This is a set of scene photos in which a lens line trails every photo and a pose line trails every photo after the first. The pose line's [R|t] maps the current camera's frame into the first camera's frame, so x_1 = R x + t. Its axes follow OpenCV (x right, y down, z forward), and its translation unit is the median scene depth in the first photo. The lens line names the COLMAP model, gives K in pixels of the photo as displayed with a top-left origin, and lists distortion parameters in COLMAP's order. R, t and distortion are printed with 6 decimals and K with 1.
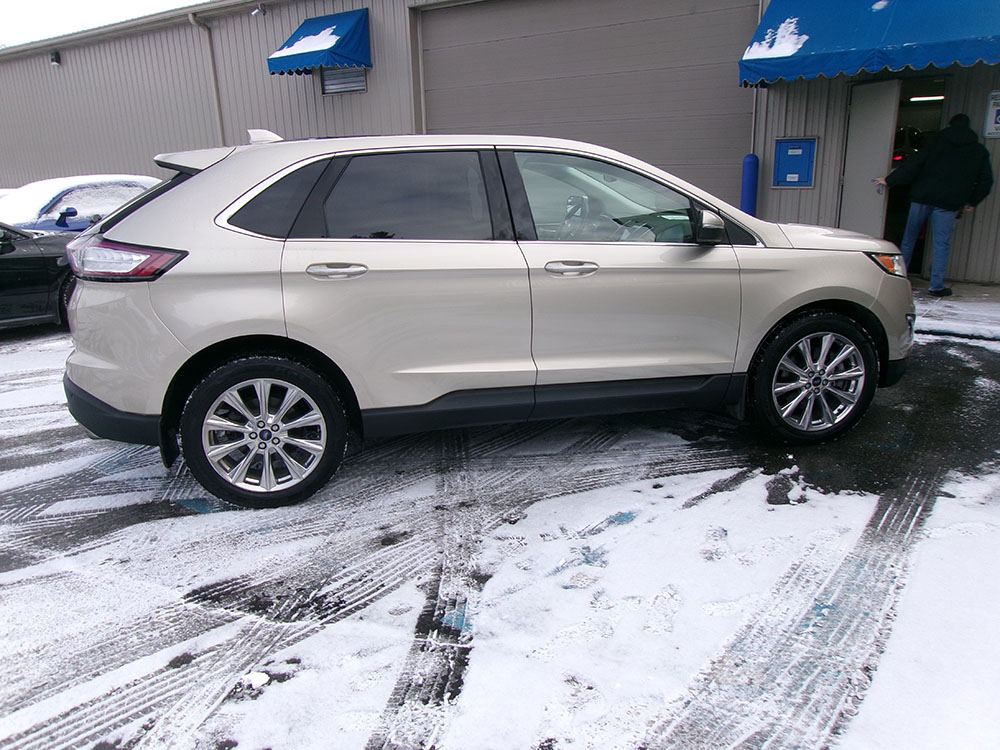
lens RADIAL K [[767.3, 0, 495.7], [0, 767.3, 378.1], [0, 0, 1]] dist [-0.033239, 0.055663]
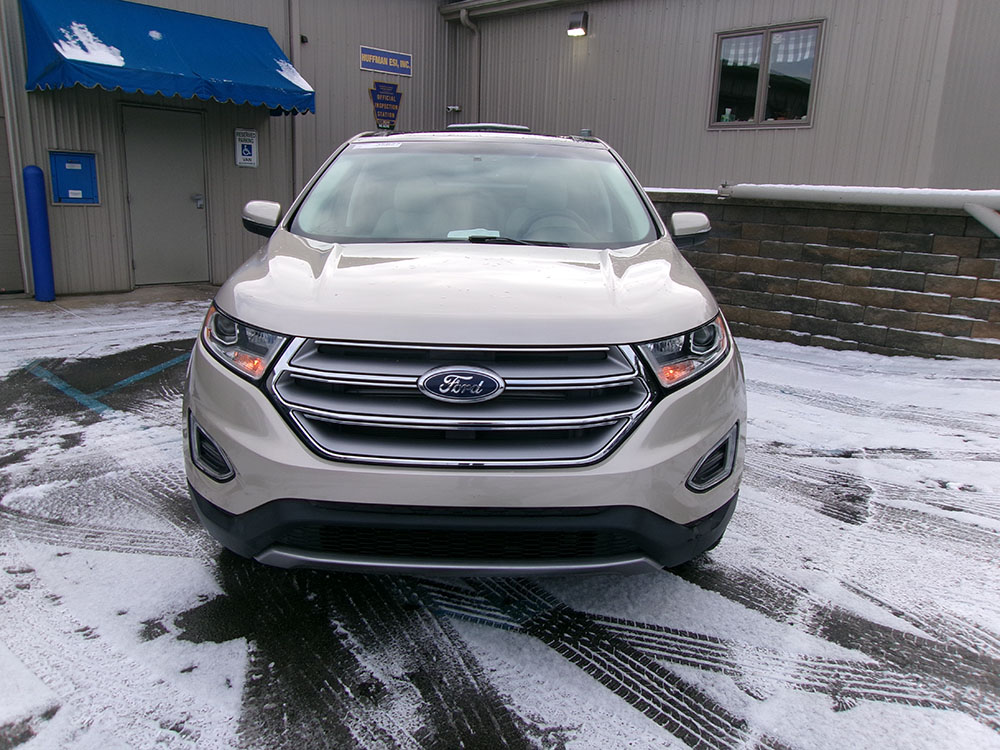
lens RADIAL K [[766.7, 0, 496.1], [0, 766.7, 376.3], [0, 0, 1]] dist [-0.043173, 0.057308]
pose [[0.142541, -0.198317, 0.969718, -1.242902], [0.245079, 0.956285, 0.159545, -0.192378], [-0.958968, 0.214915, 0.184913, 1.016778]]
